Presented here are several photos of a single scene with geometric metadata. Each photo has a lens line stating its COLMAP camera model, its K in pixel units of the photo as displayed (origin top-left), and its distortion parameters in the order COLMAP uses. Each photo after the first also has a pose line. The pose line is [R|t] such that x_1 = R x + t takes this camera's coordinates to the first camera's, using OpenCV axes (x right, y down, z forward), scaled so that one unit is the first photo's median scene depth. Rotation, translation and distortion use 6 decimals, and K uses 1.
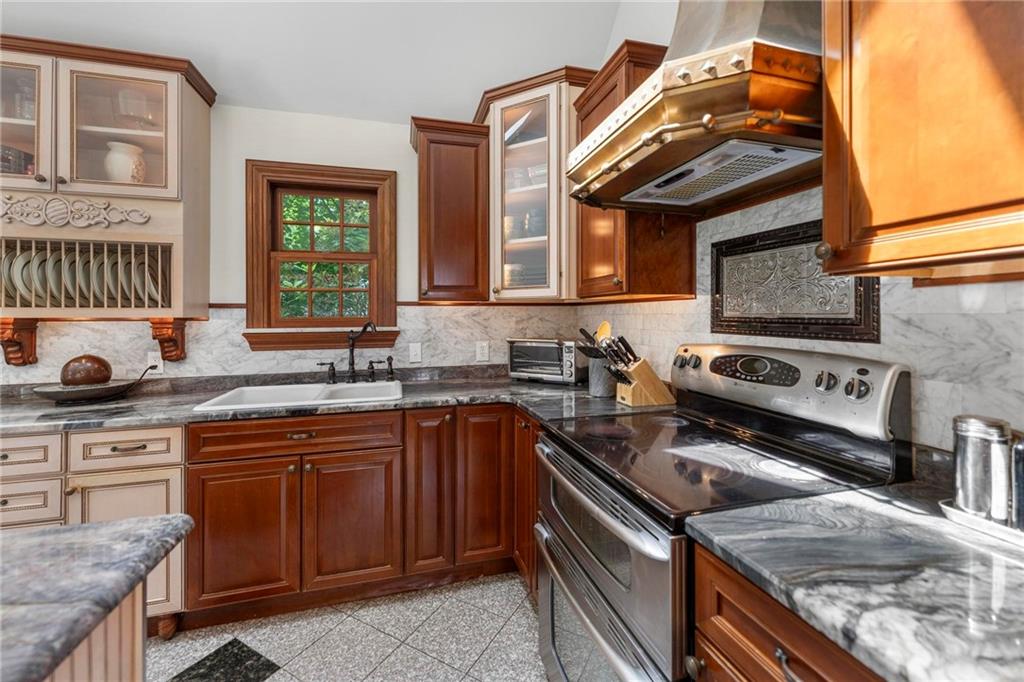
lens RADIAL K [[420.0, 0, 510.7], [0, 420.0, 315.5], [0, 0, 1]] dist [-0.001995, 0.000867]
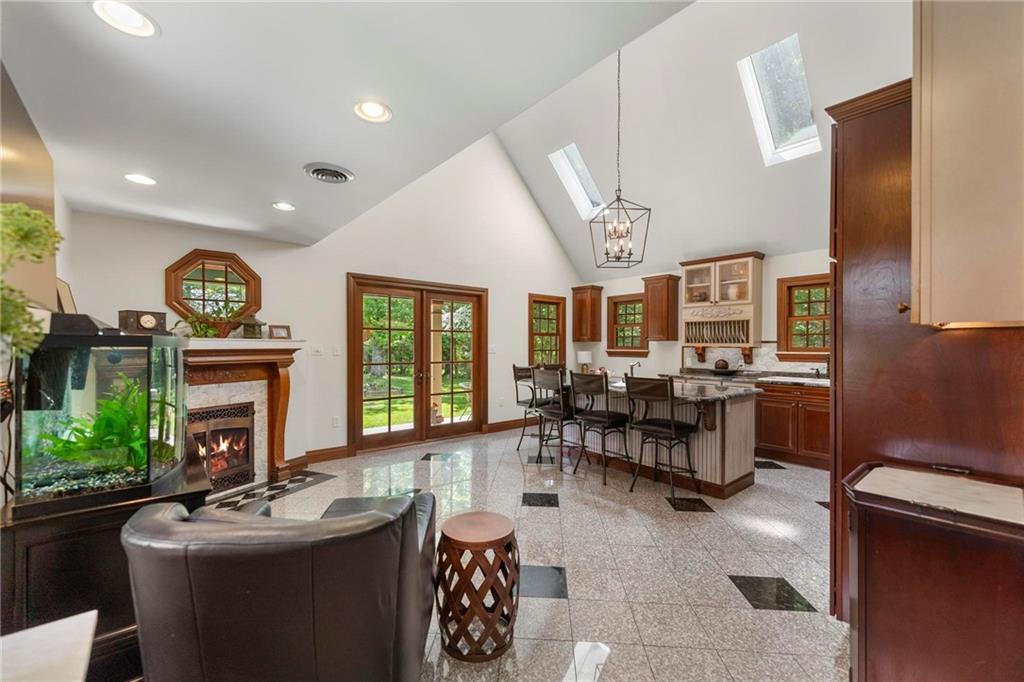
lens RADIAL K [[420.0, 0, 506.4], [0, 420.0, 344.1], [0, 0, 1]] dist [-0.001995, 0.000867]
pose [[0.418094, 0.005809, -0.908385, 0.991912], [-0.002330, 0.999983, 0.005323, -0.023474], [0.908401, -0.000109, 0.418101, -1.546871]]
